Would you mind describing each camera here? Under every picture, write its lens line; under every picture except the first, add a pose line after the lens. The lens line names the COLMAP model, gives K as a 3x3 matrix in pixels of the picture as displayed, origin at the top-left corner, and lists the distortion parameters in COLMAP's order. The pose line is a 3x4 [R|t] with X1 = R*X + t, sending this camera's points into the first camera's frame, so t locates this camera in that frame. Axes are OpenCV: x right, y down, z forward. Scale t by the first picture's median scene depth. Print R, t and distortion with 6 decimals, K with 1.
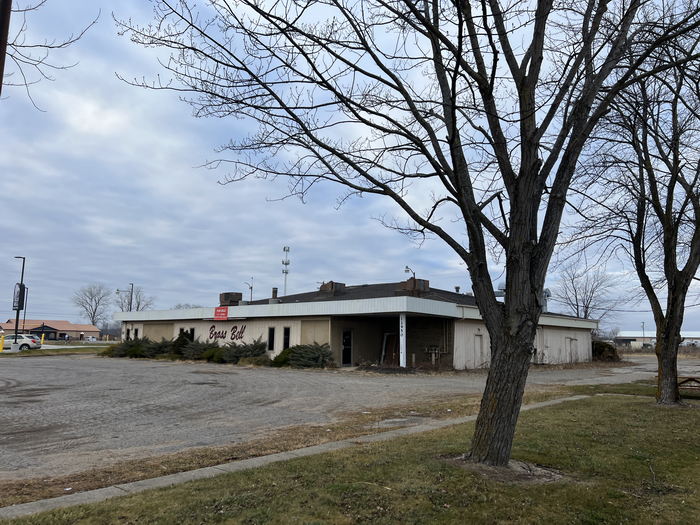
lens RADIAL K [[522.8, 0, 366.1], [0, 522.8, 260.5], [0, 0, 1]] dist [0.091597, -0.100102]
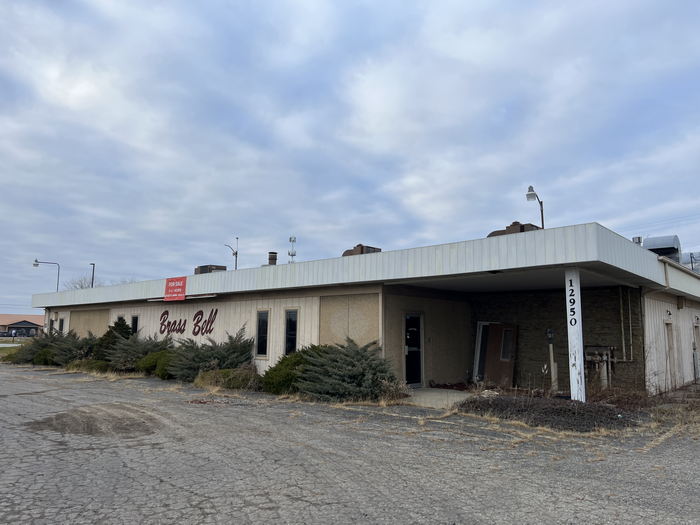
lens RADIAL K [[544.6, 0, 349.0], [0, 544.6, 244.2], [0, 0, 1]] dist [0.053882, -0.000035]
pose [[0.998740, -0.015725, -0.047650, -0.060886], [0.015120, 0.999801, -0.013021, 0.062913], [0.047846, 0.012285, 0.998779, 0.418835]]
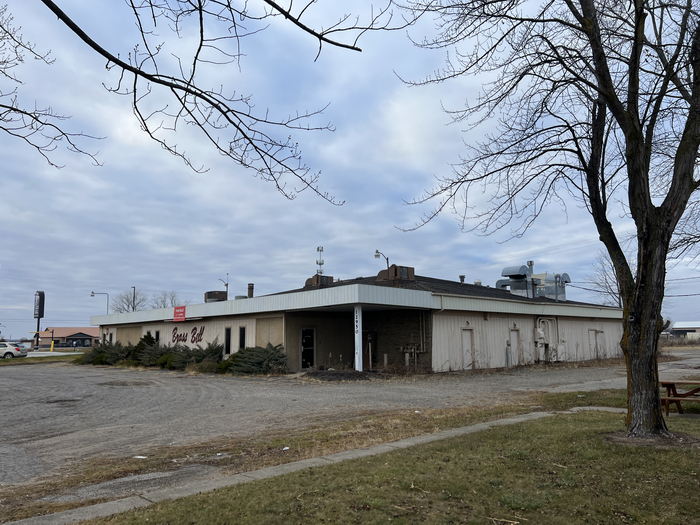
lens RADIAL K [[522.8, 0, 366.1], [0, 522.8, 260.5], [0, 0, 1]] dist [0.091597, -0.100102]
pose [[0.995280, -0.039493, -0.088651, 0.117531], [0.039631, 0.999214, -0.000199, 0.023921], [0.088589, -0.003315, 0.996063, 0.142129]]
